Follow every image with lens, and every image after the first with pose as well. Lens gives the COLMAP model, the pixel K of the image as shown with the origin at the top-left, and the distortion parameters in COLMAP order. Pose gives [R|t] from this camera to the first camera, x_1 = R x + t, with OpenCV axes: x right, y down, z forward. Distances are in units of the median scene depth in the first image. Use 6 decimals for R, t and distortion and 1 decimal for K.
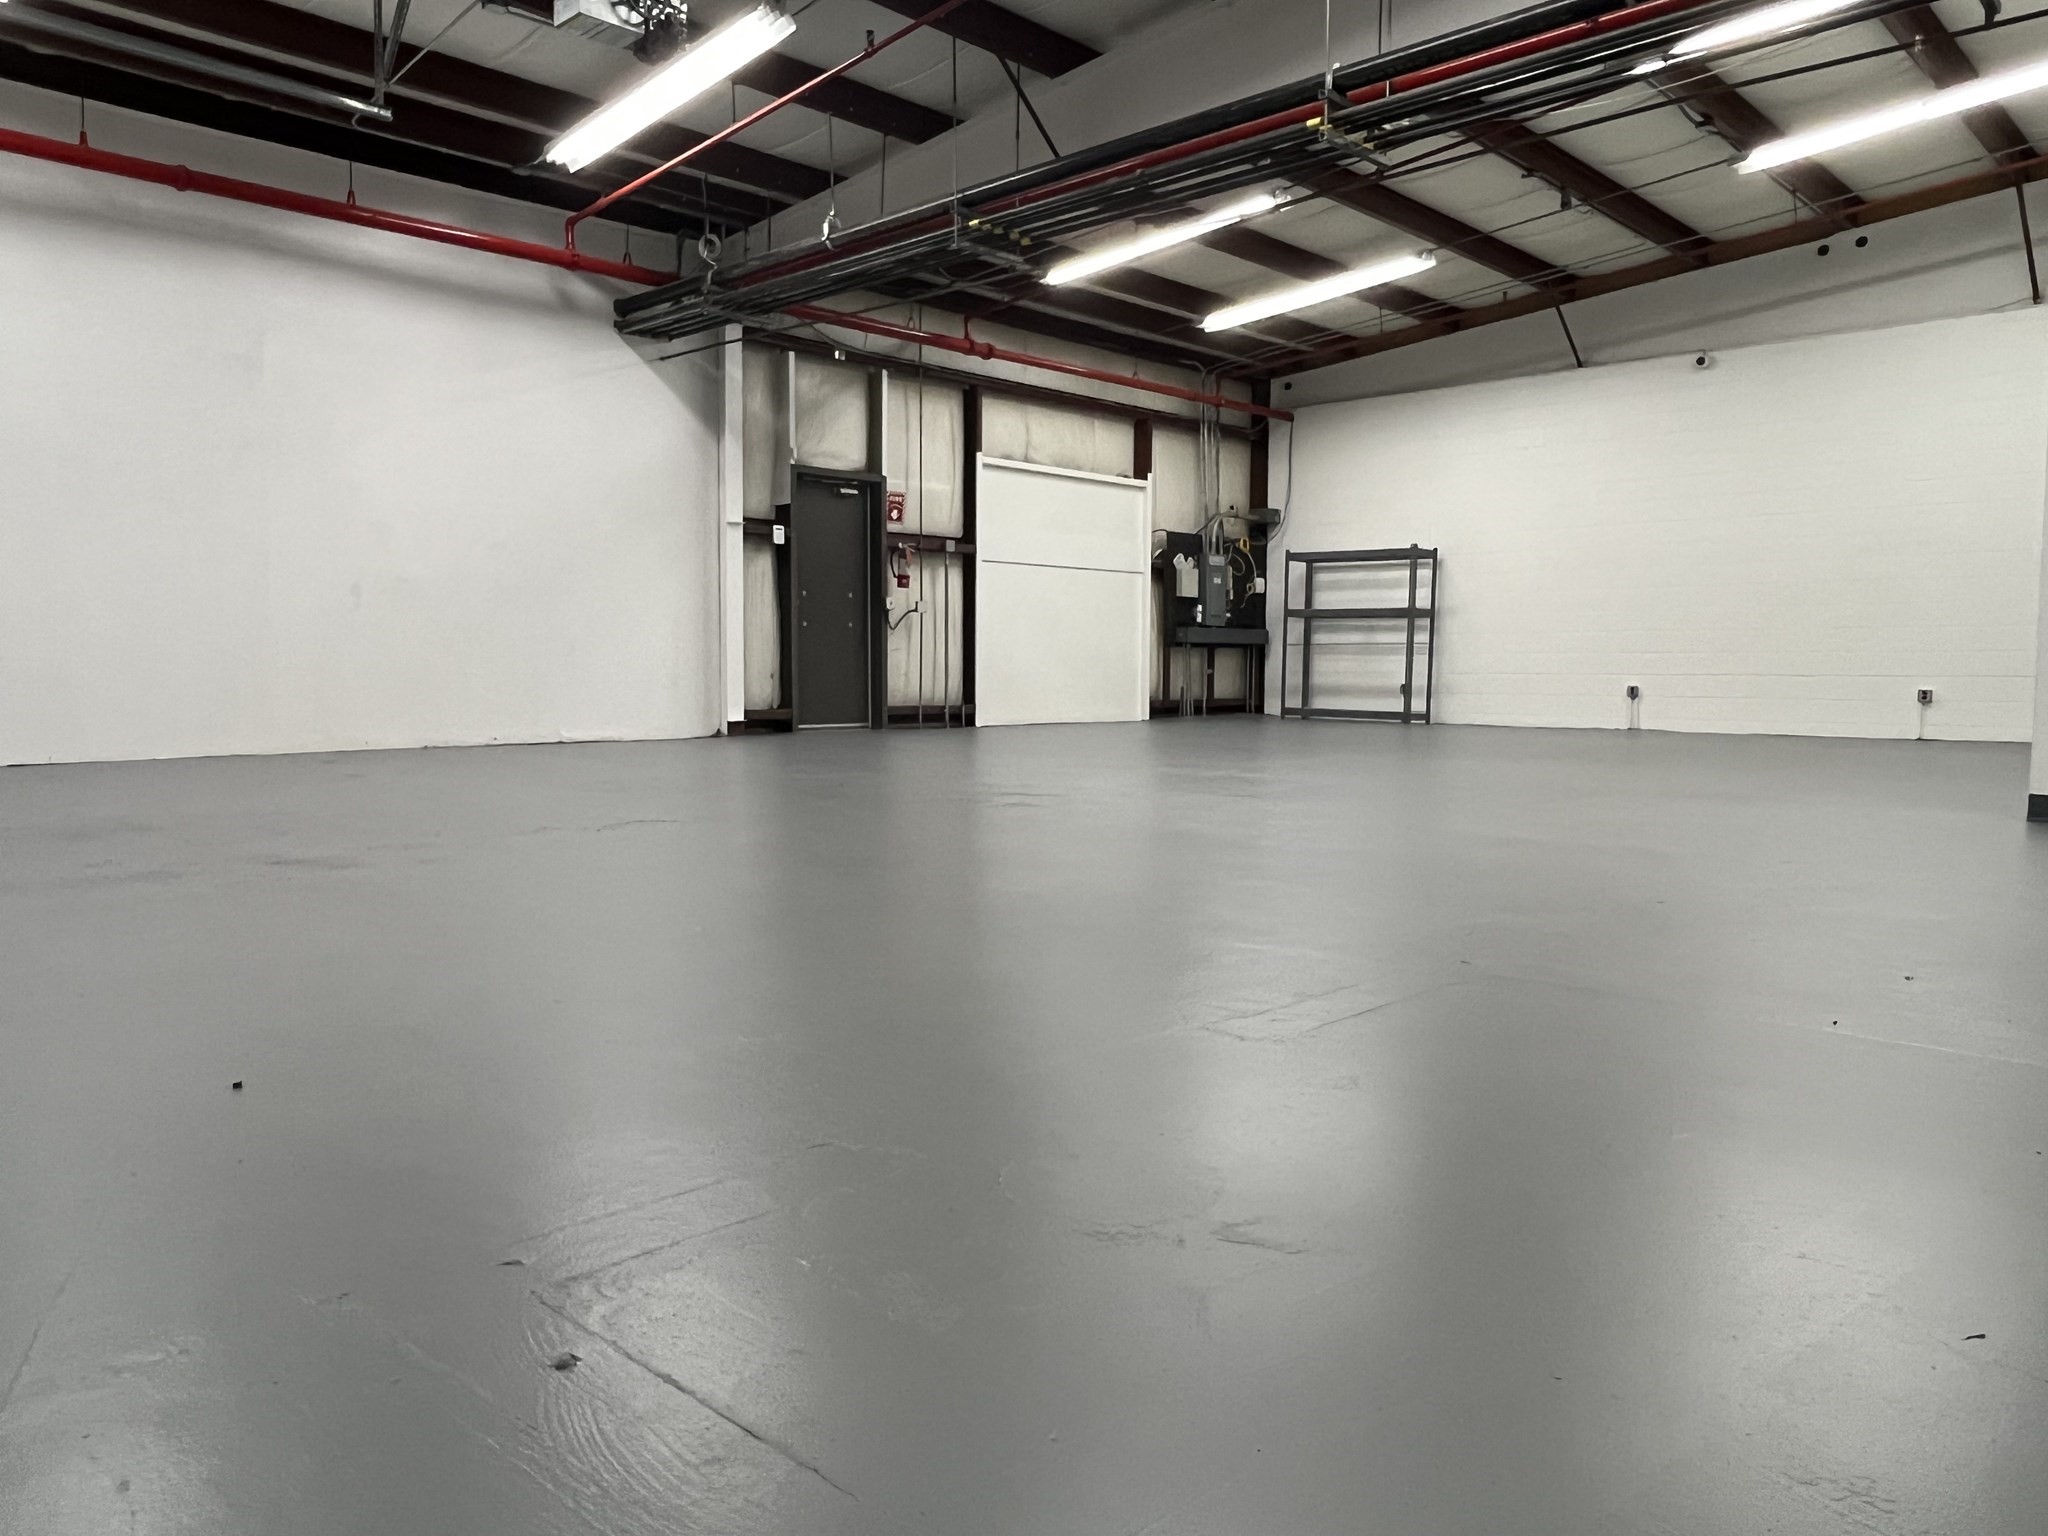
lens RADIAL K [[1463.2, 0, 1024.0], [0, 1463.2, 768.0], [0, 0, 1]] dist [0.004727, -0.005334]
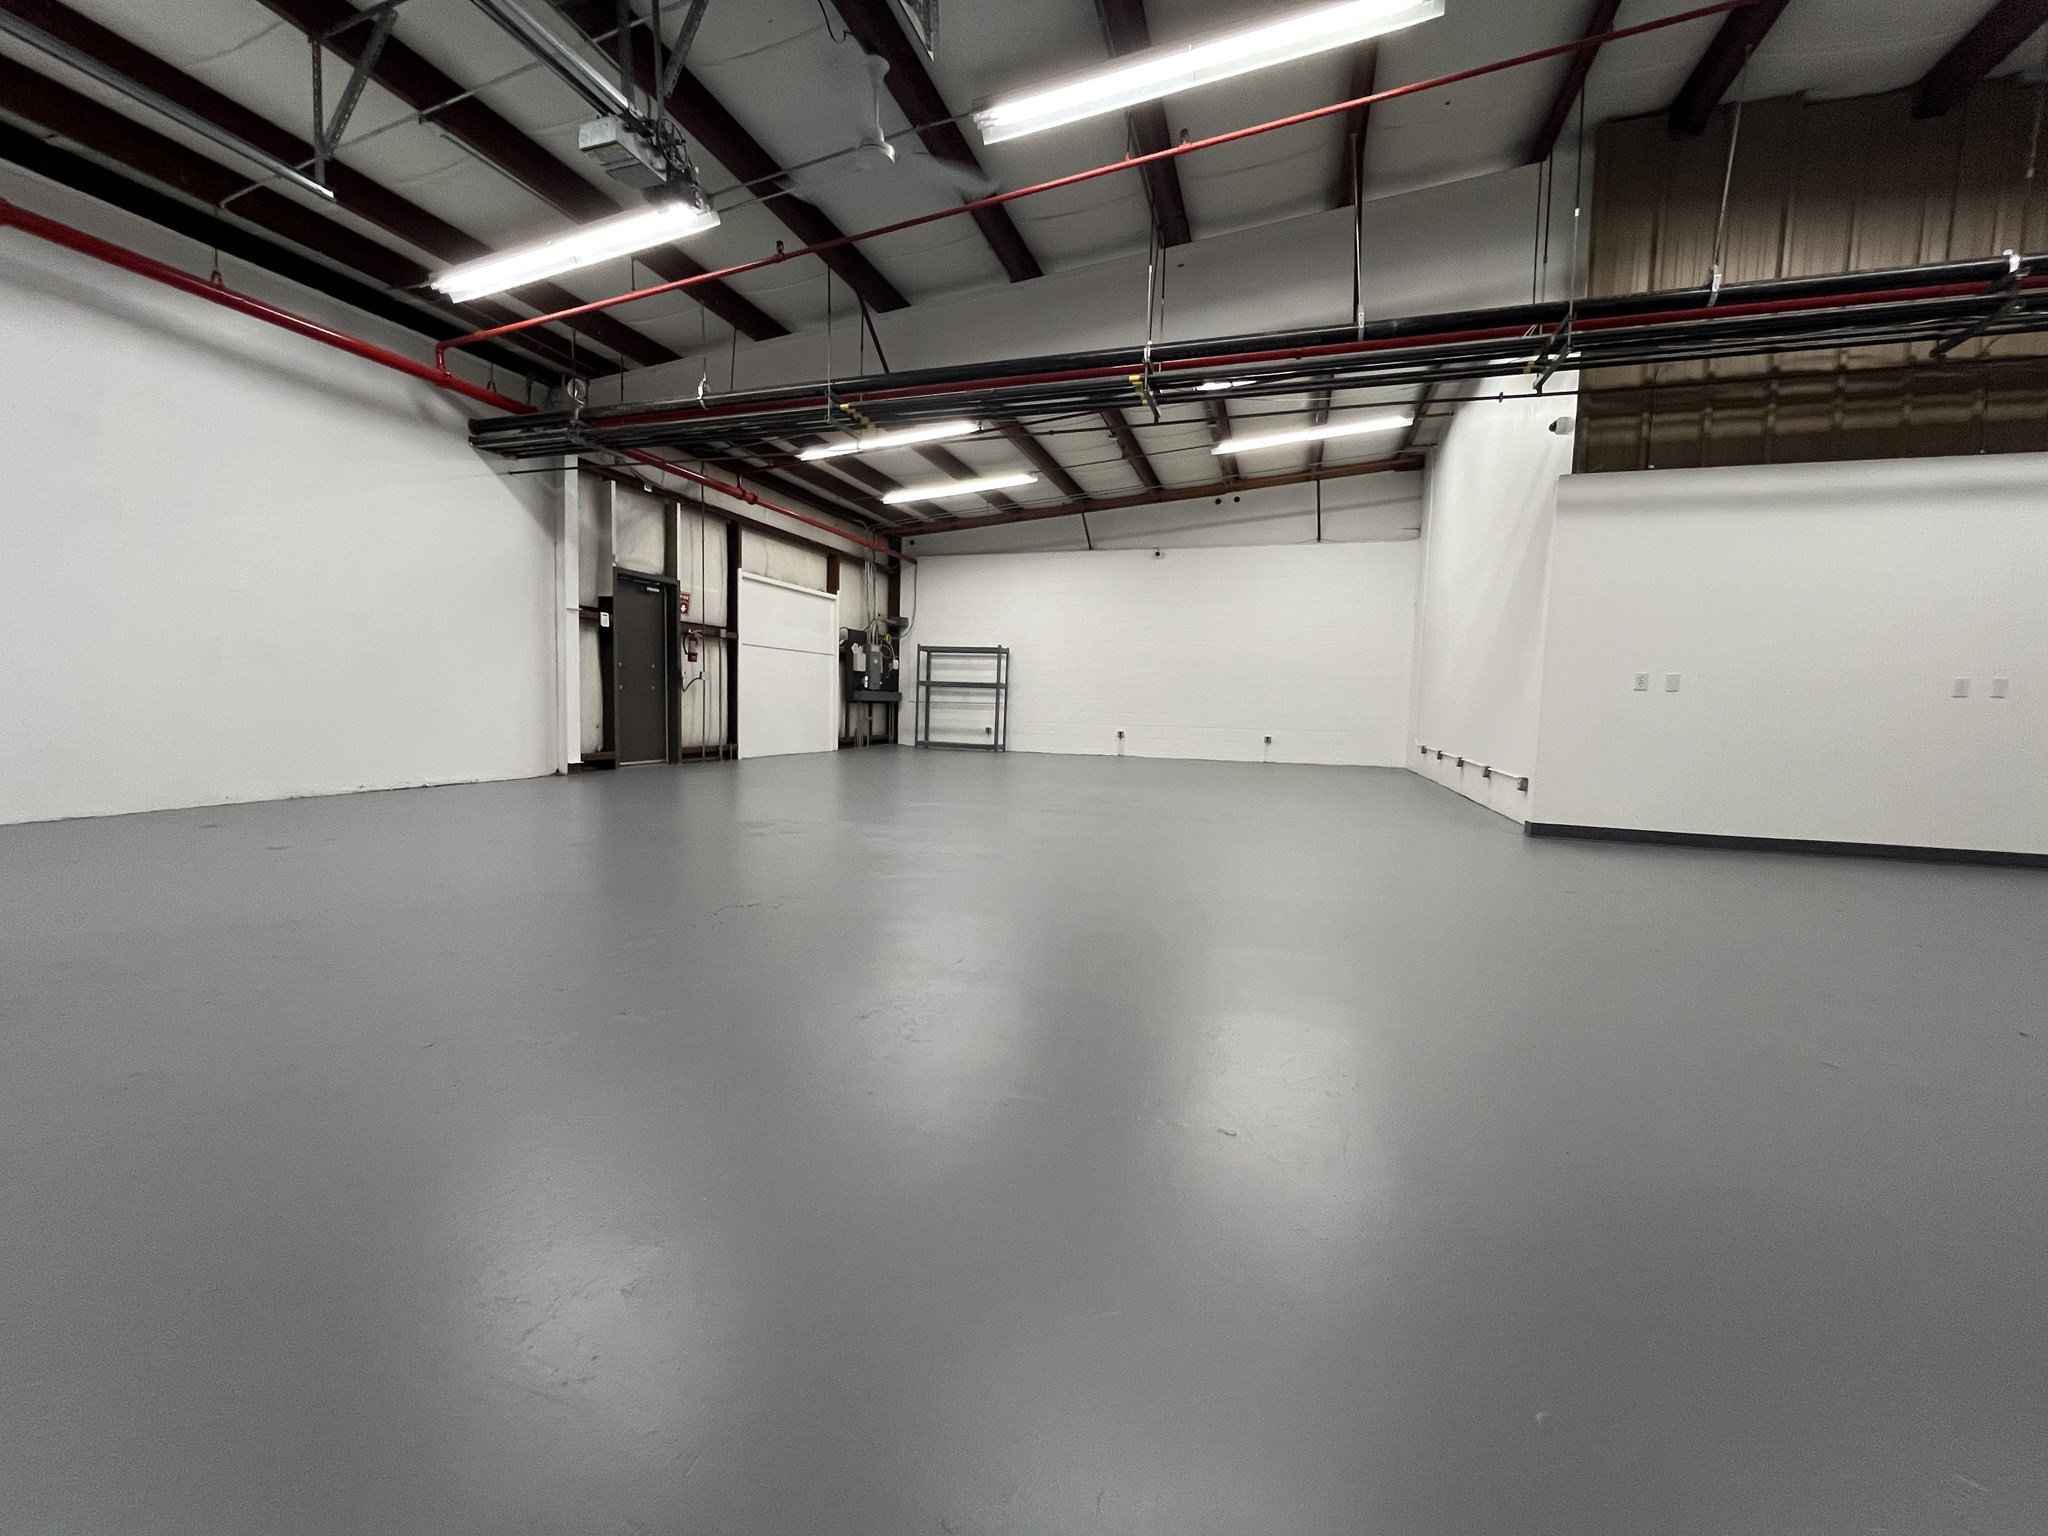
lens RADIAL K [[824.9, 0, 1024.8], [0, 824.9, 762.4], [0, 0, 1]] dist [-0.002822, -0.000078]
pose [[0.897482, -0.014830, 0.440802, -0.141736], [0.011180, 0.999878, 0.010875, -0.031801], [-0.440909, -0.004832, 0.897539, 0.153391]]
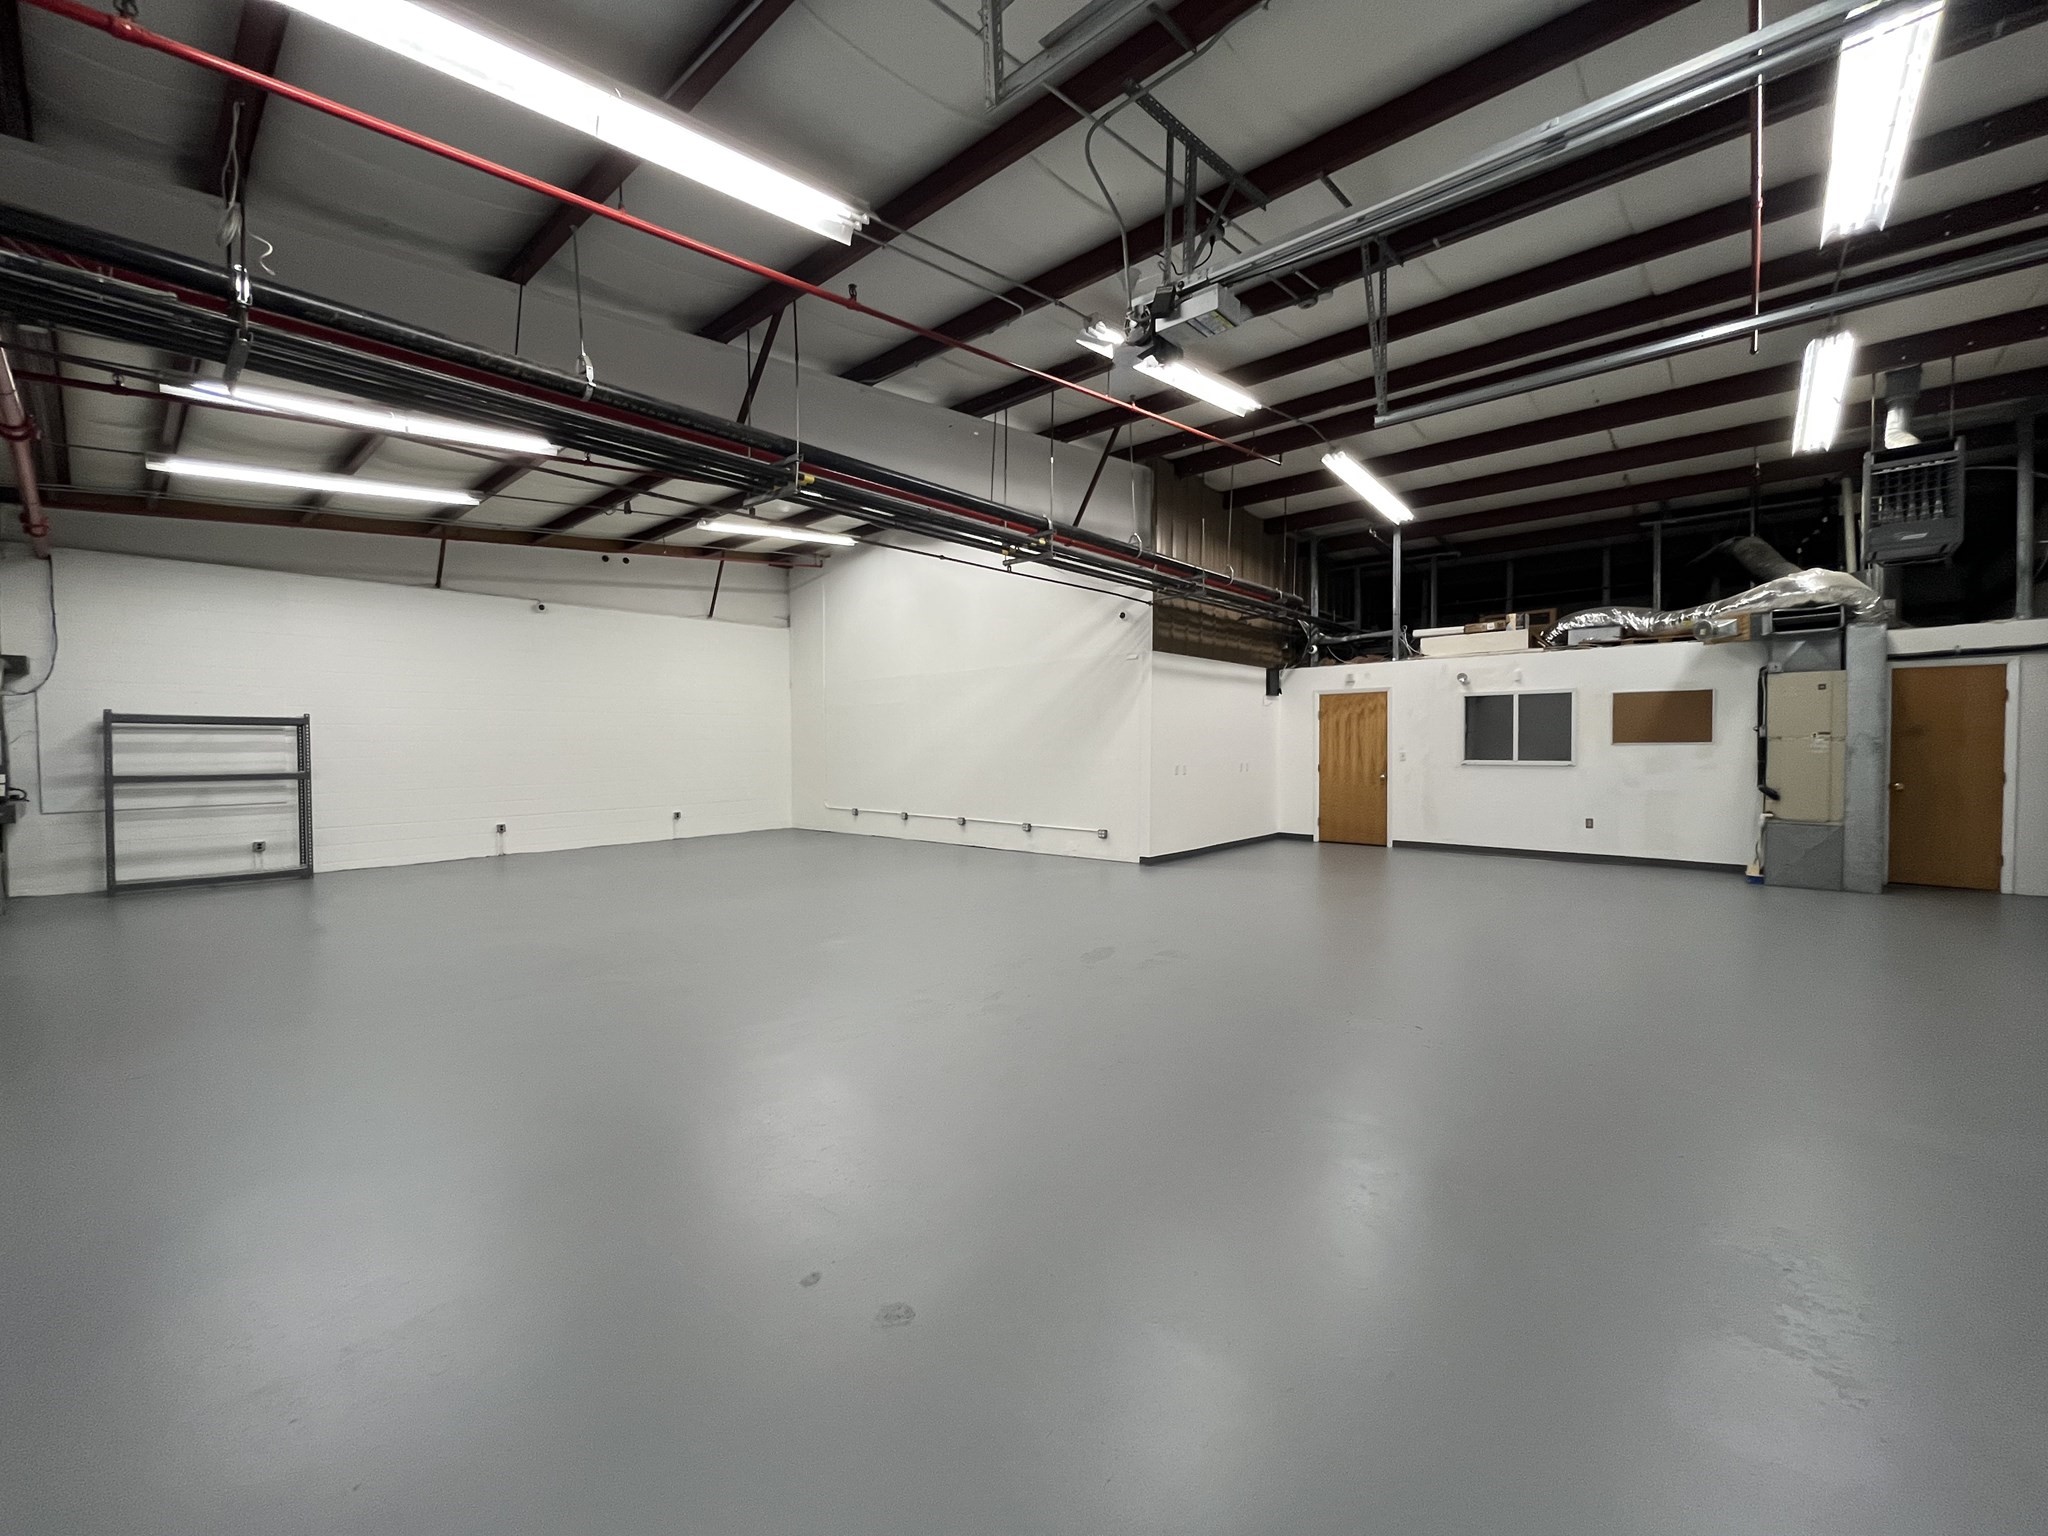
lens RADIAL K [[824.9, 0, 1024.8], [0, 824.9, 762.4], [0, 0, 1]] dist [-0.002822, -0.000078]
pose [[-0.042740, -0.026152, 0.998744, -0.416733], [0.079892, 0.996367, 0.029509, -0.103340], [-0.995887, 0.081053, -0.040495, 0.552166]]
